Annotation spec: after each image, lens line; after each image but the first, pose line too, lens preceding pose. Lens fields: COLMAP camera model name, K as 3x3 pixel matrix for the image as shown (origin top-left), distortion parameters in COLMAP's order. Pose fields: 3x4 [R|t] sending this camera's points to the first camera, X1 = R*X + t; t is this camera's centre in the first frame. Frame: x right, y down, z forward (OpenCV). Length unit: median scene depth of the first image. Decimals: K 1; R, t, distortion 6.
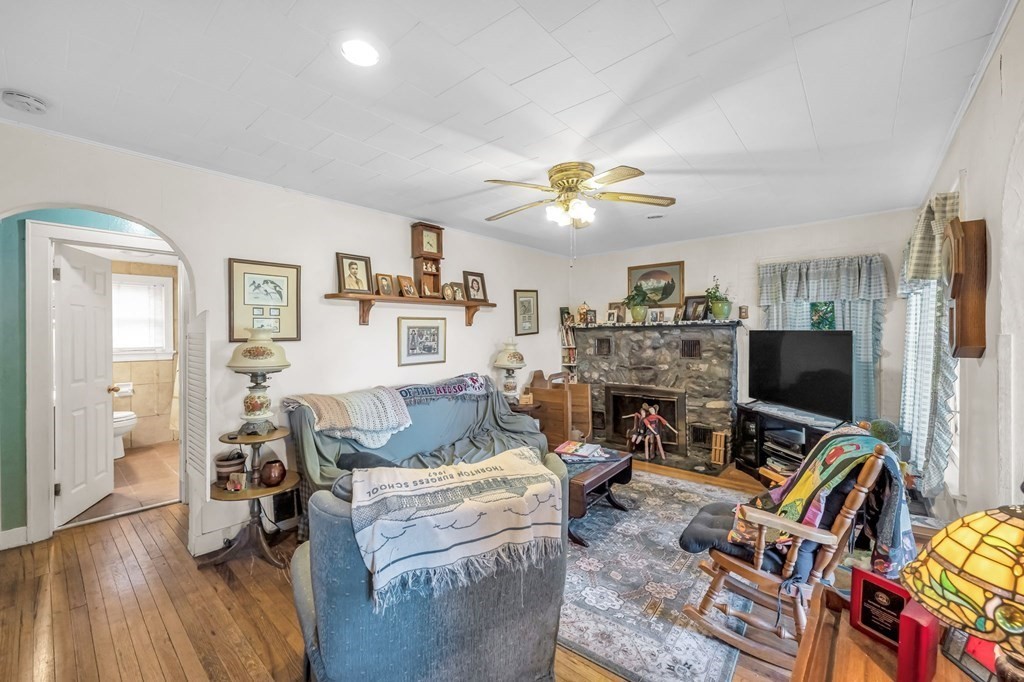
lens RADIAL K [[414.4, 0, 509.8], [0, 414.4, 334.3], [0, 0, 1]] dist [0.000747, -0.000577]
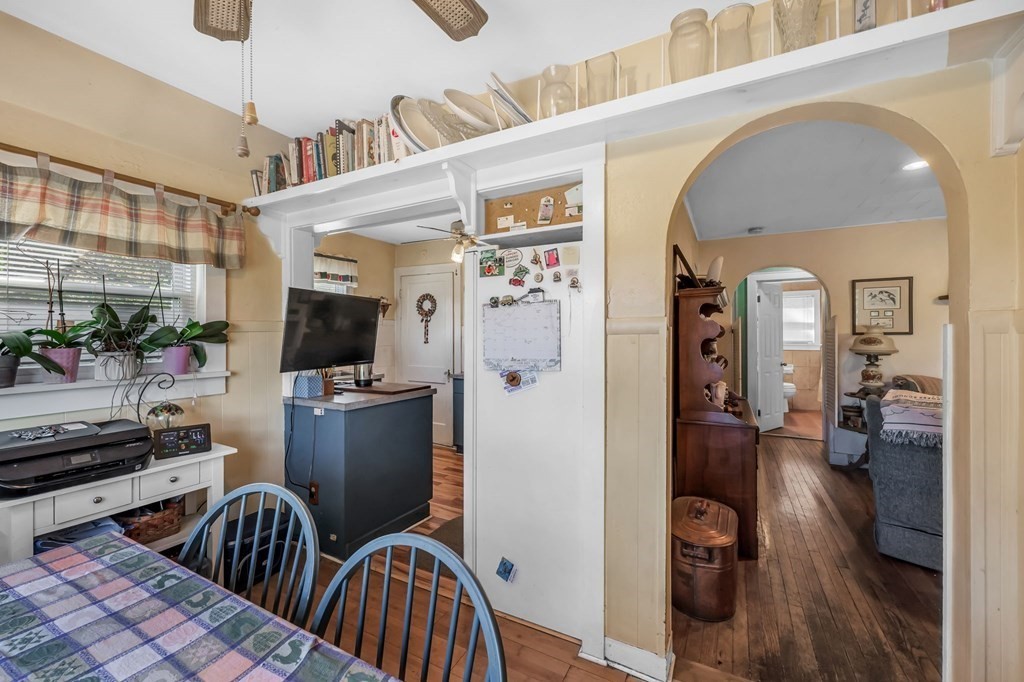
lens RADIAL K [[414.4, 0, 505.7], [0, 414.4, 332.5], [0, 0, 1]] dist [0.000747, -0.000577]
pose [[0.230863, -0.004097, -0.972978, 0.368822], [-0.001183, 0.999989, -0.004492, 0.013421], [0.972986, 0.002188, 0.230856, -0.428845]]
